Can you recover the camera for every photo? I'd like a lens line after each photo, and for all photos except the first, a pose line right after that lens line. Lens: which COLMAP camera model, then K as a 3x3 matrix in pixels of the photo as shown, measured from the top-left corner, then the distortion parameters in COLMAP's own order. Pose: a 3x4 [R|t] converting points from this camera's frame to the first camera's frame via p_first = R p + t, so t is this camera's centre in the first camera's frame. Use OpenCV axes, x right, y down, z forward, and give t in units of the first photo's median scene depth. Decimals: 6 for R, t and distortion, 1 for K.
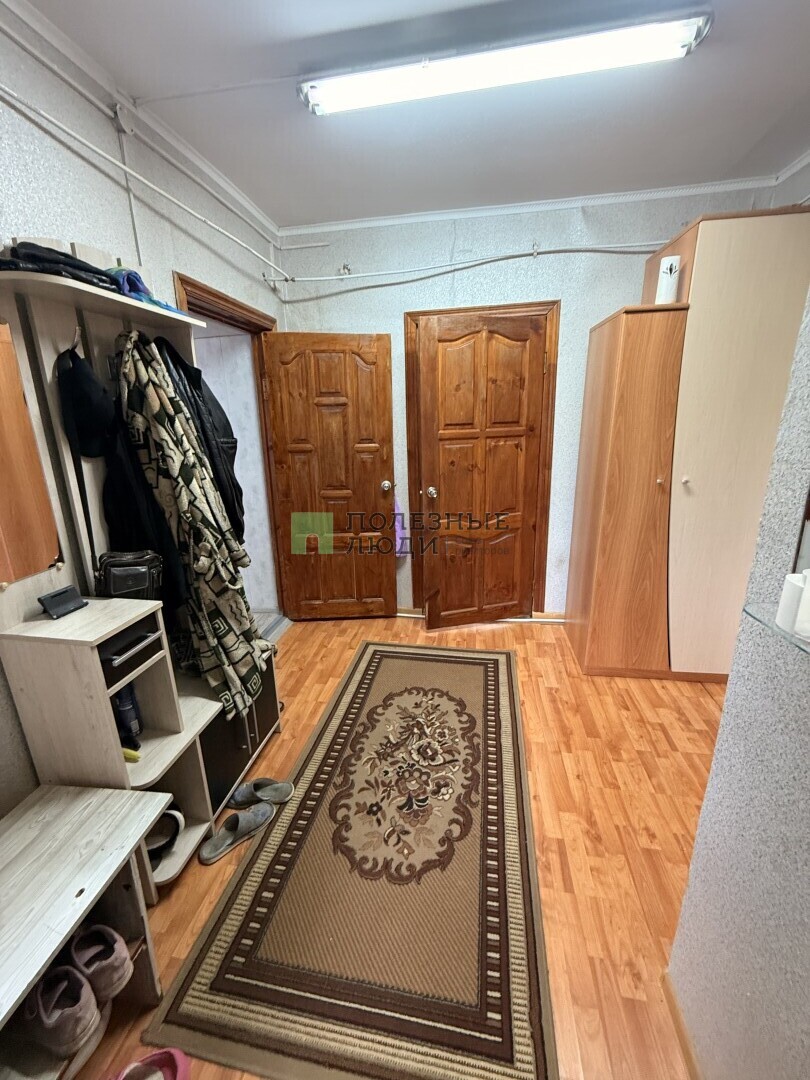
lens RADIAL K [[434.7, 0, 401.7], [0, 434.7, 537.3], [0, 0, 1]] dist [0.002229, -0.000594]
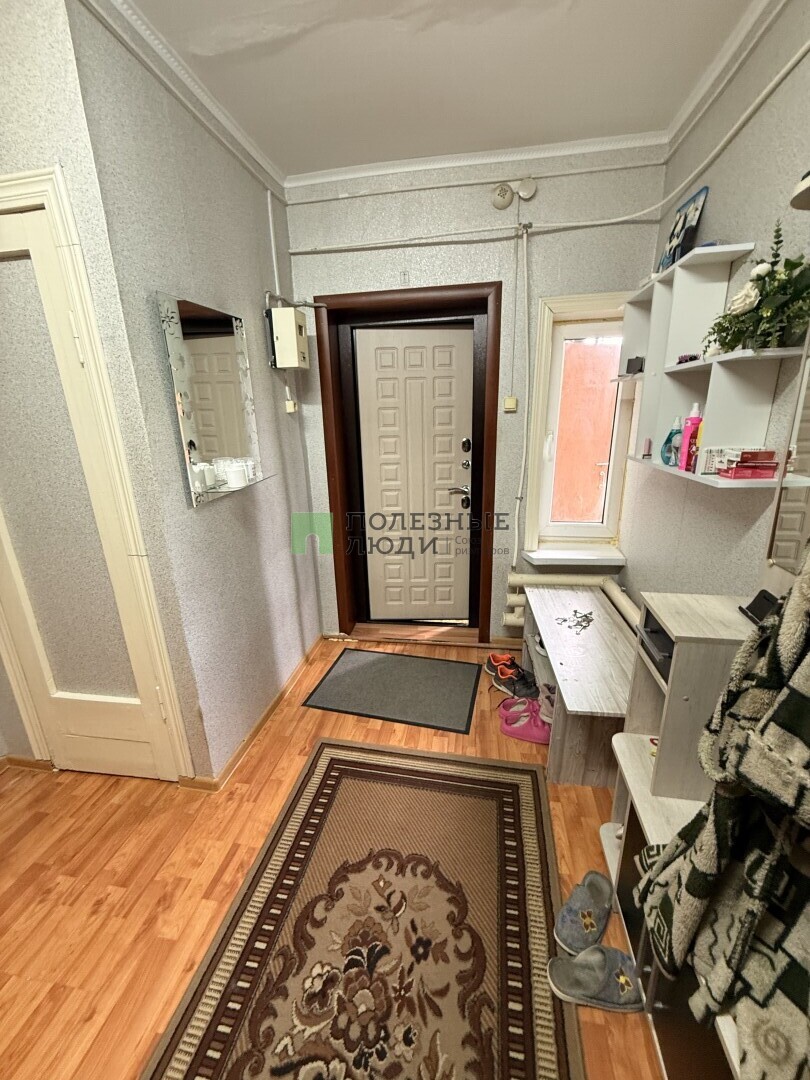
lens RADIAL K [[434.7, 0, 405.5], [0, 434.7, 540.3], [0, 0, 1]] dist [0.002229, -0.000594]
pose [[-0.998884, 0.045740, 0.011784, -0.078786], [0.044928, 0.843078, 0.535912, -0.350017], [0.014578, 0.535843, -0.844192, 1.283860]]
